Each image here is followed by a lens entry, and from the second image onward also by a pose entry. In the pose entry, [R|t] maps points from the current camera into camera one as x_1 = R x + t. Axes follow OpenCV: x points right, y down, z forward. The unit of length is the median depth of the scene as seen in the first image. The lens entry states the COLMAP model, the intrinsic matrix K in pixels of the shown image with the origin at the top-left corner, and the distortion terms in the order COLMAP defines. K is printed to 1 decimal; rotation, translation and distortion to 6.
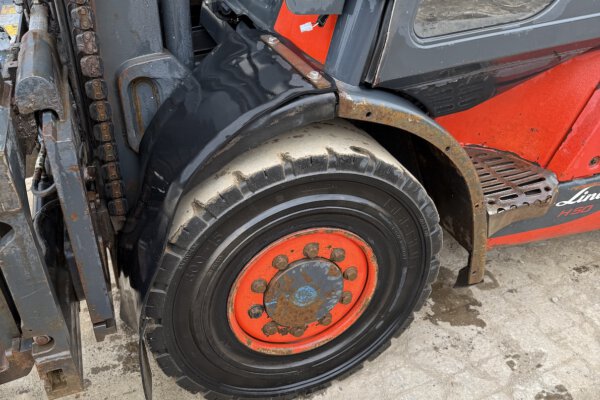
lens RADIAL K [[563.7, 0, 300.0], [0, 563.7, 200.0], [0, 0, 1]] dist [0.057337, -0.001383]
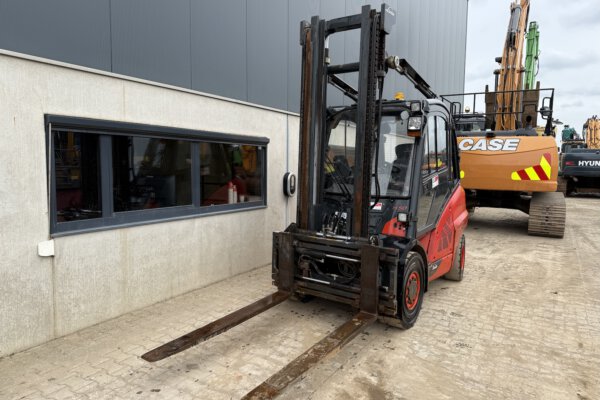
lens RADIAL K [[414.1, 0, 297.4], [0, 414.1, 199.7], [0, 0, 1]] dist [0.060901, -0.074315]
pose [[0.821358, -0.042638, 0.568817, -2.491501], [0.307412, 0.873083, -0.378450, 0.499876], [-0.480488, 0.485704, 0.730221, -1.193277]]
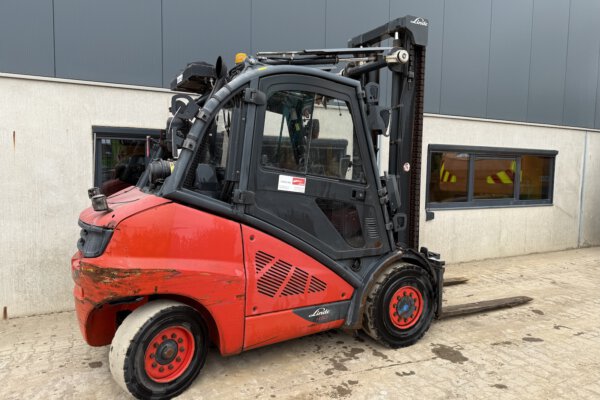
lens RADIAL K [[417.8, 0, 299.3], [0, 417.8, 197.8], [0, 0, 1]] dist [0.081965, -0.112023]
pose [[0.998256, 0.008060, 0.058478, -0.793550], [0.021533, 0.872660, -0.487853, 0.710600], [-0.054963, 0.488261, 0.870965, -1.498149]]
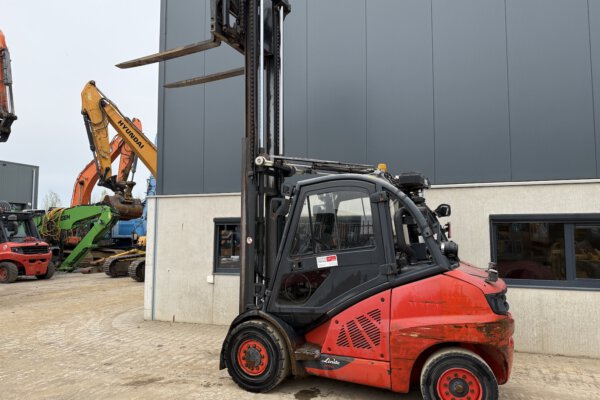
lens RADIAL K [[417.8, 0, 299.3], [0, 417.8, 197.8], [0, 0, 1]] dist [0.081965, -0.112023]
pose [[0.715975, -0.061227, -0.695436, 2.853808], [-0.380587, 0.800874, -0.462337, 0.593044], [0.585264, 0.595695, 0.550103, -1.491851]]
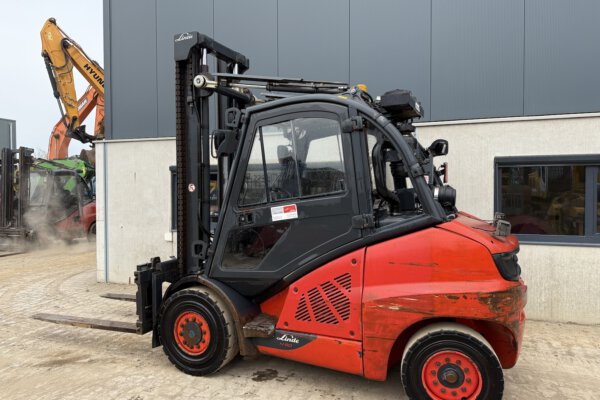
lens RADIAL K [[419.2, 0, 300.0], [0, 419.2, 200.0], [0, 0, 1]] dist [0.068440, -0.085447]
pose [[0.723762, 0.008913, -0.689992, 2.466659], [-0.373344, 0.845985, -0.380689, 0.227839], [0.580330, 0.533133, 0.615619, -0.748818]]
